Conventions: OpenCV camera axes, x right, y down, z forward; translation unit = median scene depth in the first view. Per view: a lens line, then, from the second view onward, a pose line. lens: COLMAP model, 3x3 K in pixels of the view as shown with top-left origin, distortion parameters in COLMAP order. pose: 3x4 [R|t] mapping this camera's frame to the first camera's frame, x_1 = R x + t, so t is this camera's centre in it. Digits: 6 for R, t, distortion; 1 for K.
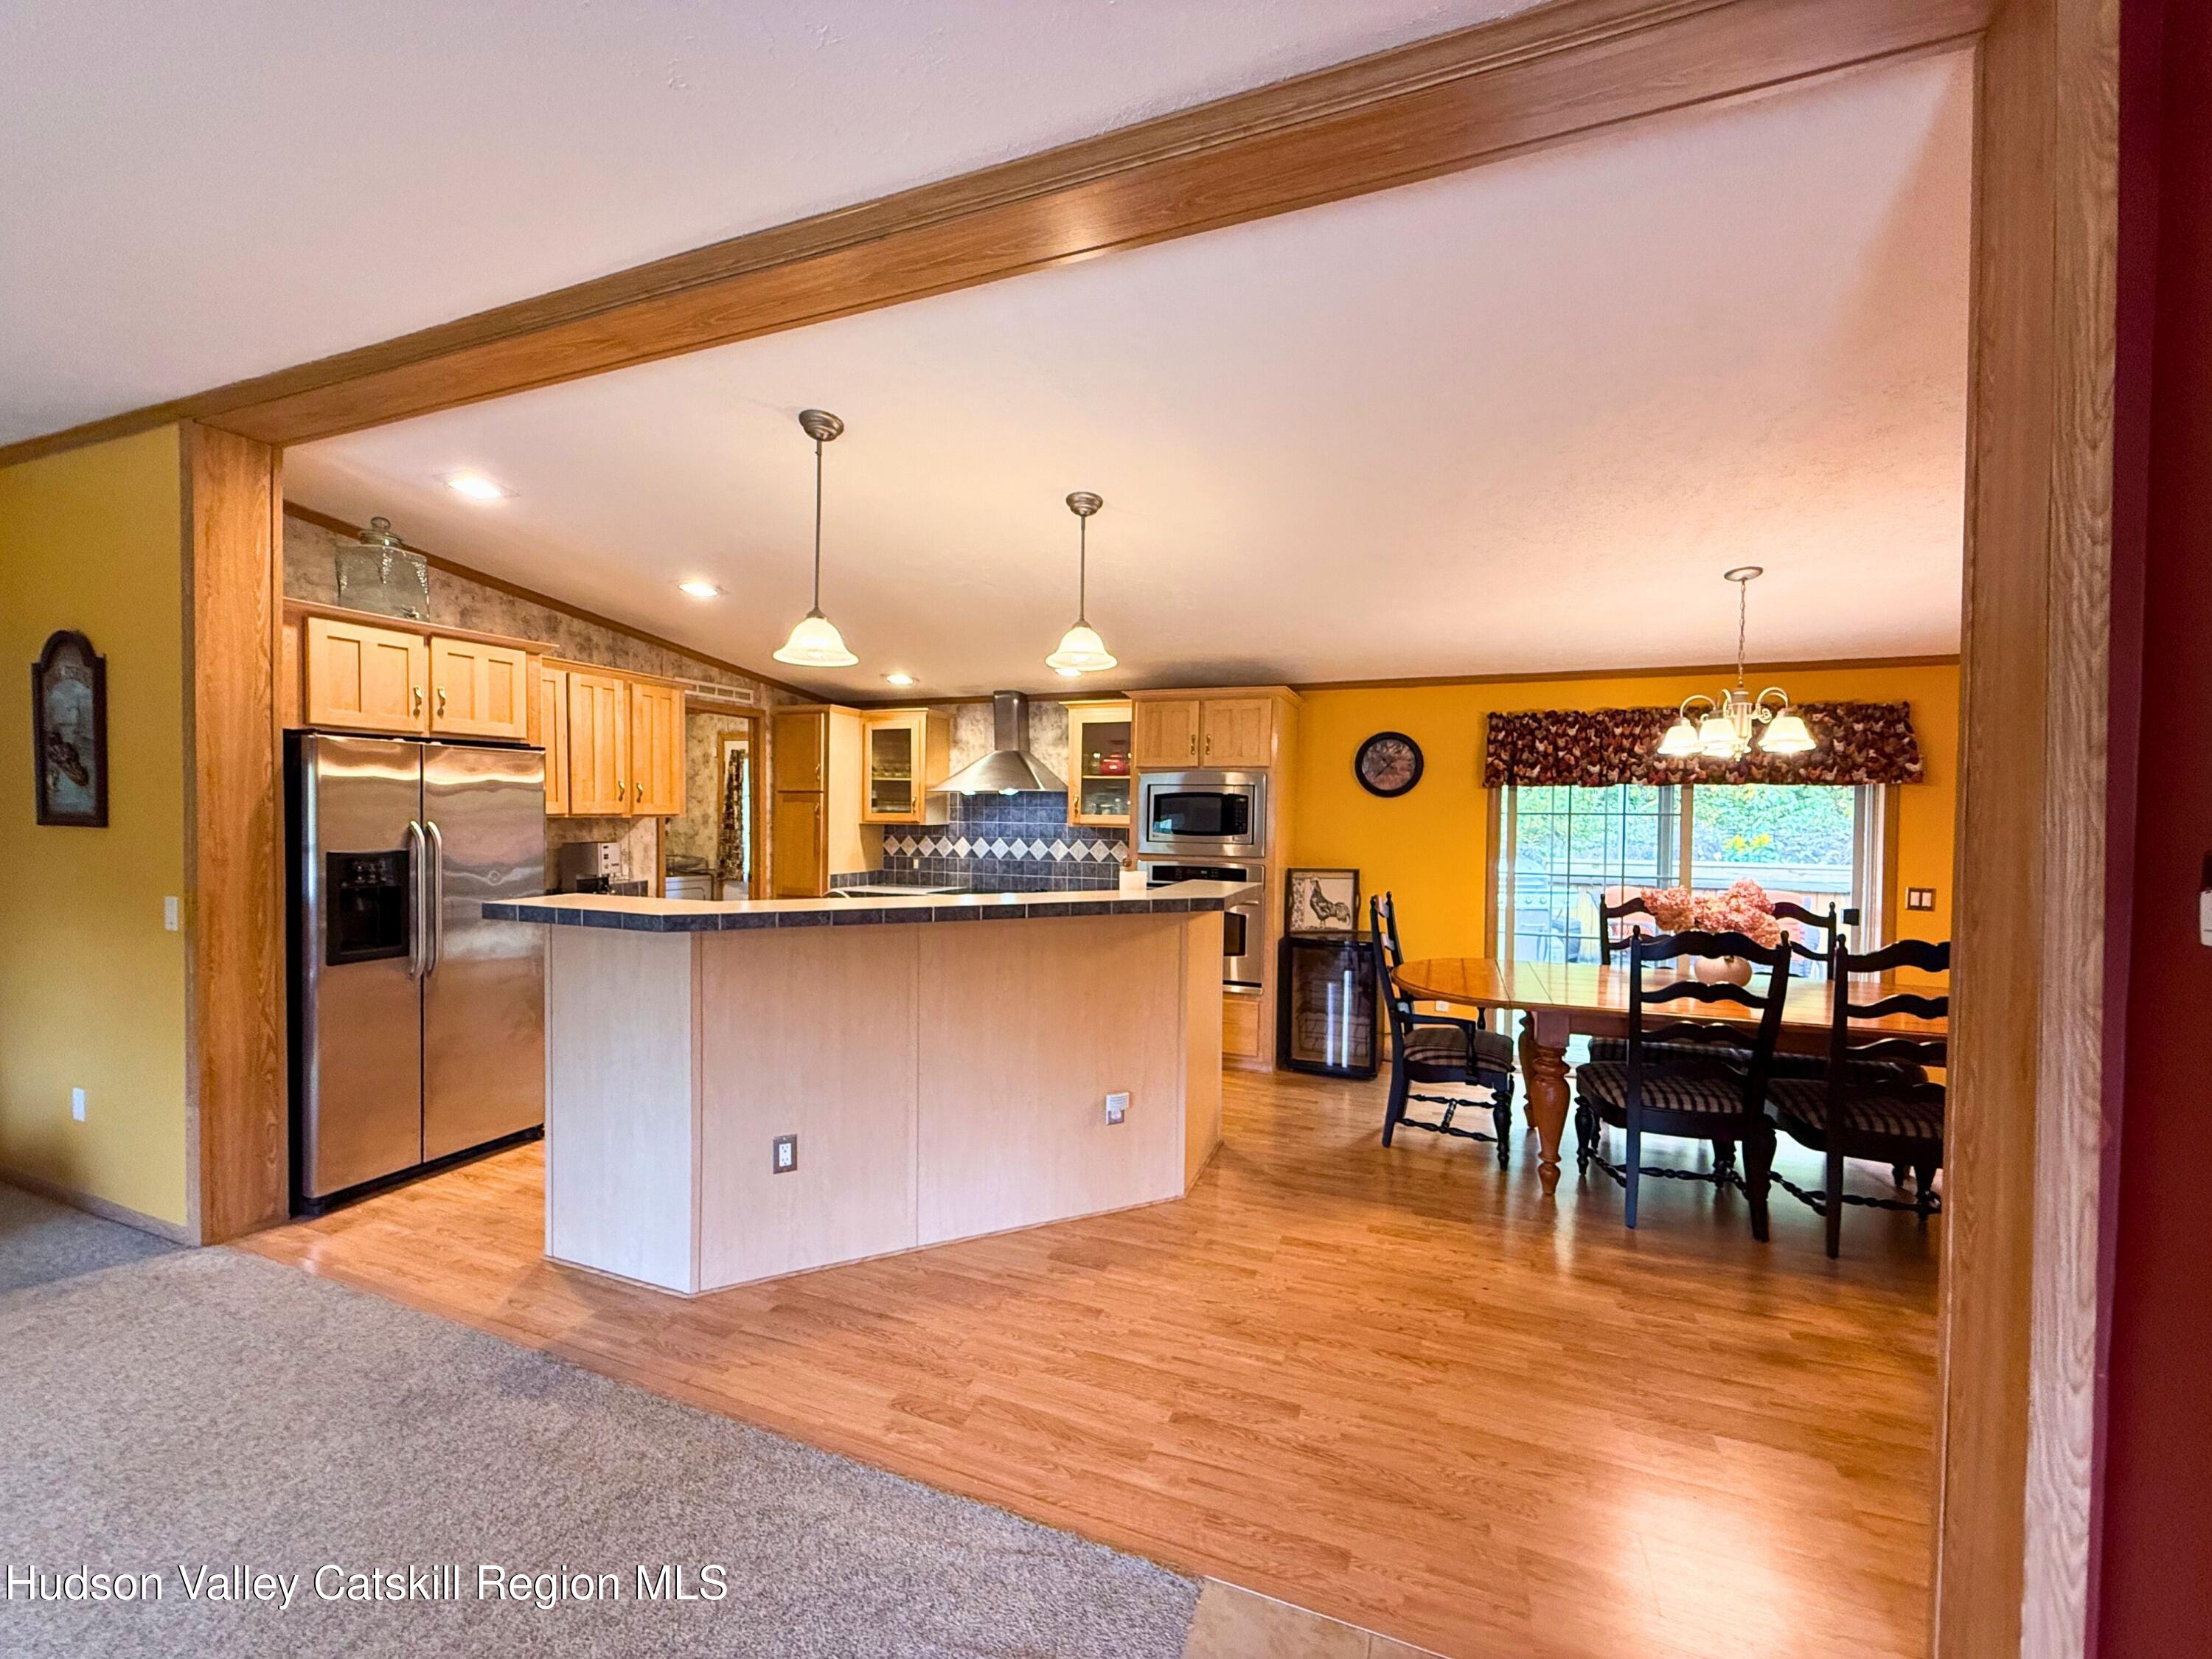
lens RADIAL K [[878.9, 0, 1095.8], [0, 878.9, 832.2], [0, 0, 1]] dist [0.000132, 0.000061]
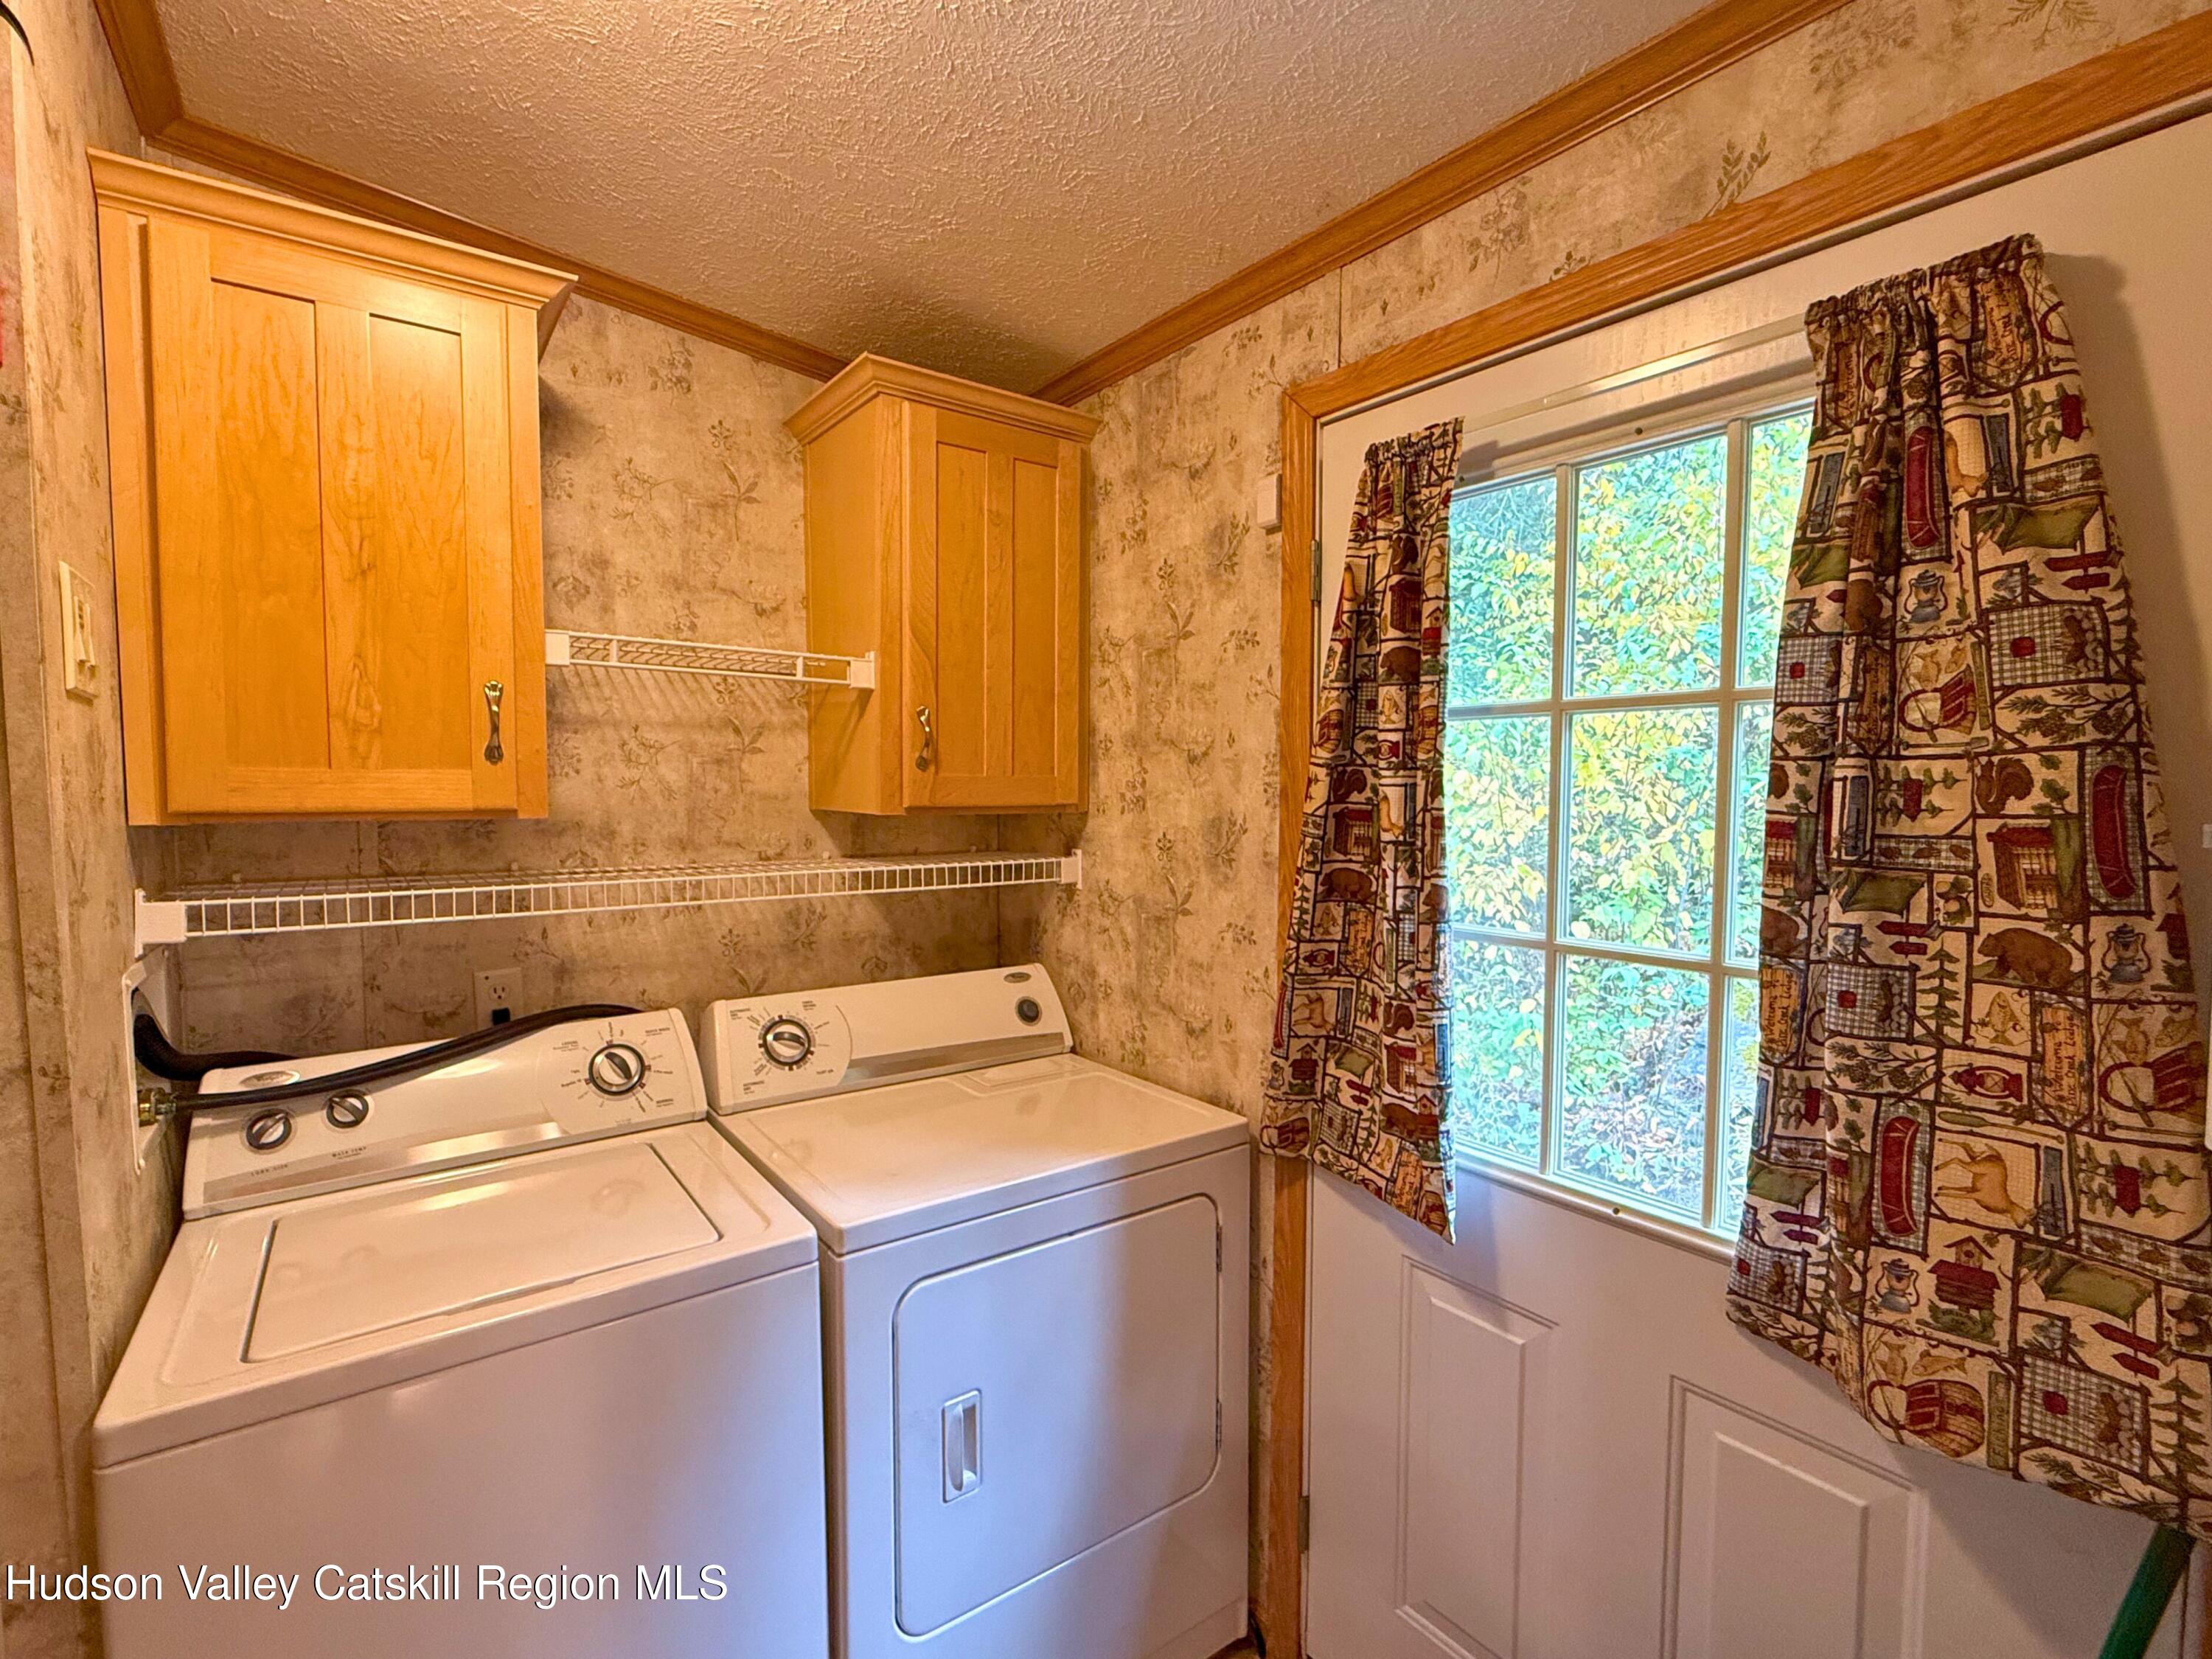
lens RADIAL K [[903.2, 0, 1107.0], [0, 903.2, 835.6], [0, 0, 1]] dist [0.002765, 0.000313]
pose [[0.876198, 0.013367, -0.481766, -0.367754], [-0.002494, 0.999728, 0.023204, -0.021410], [0.481945, -0.019130, 0.875993, 0.806867]]
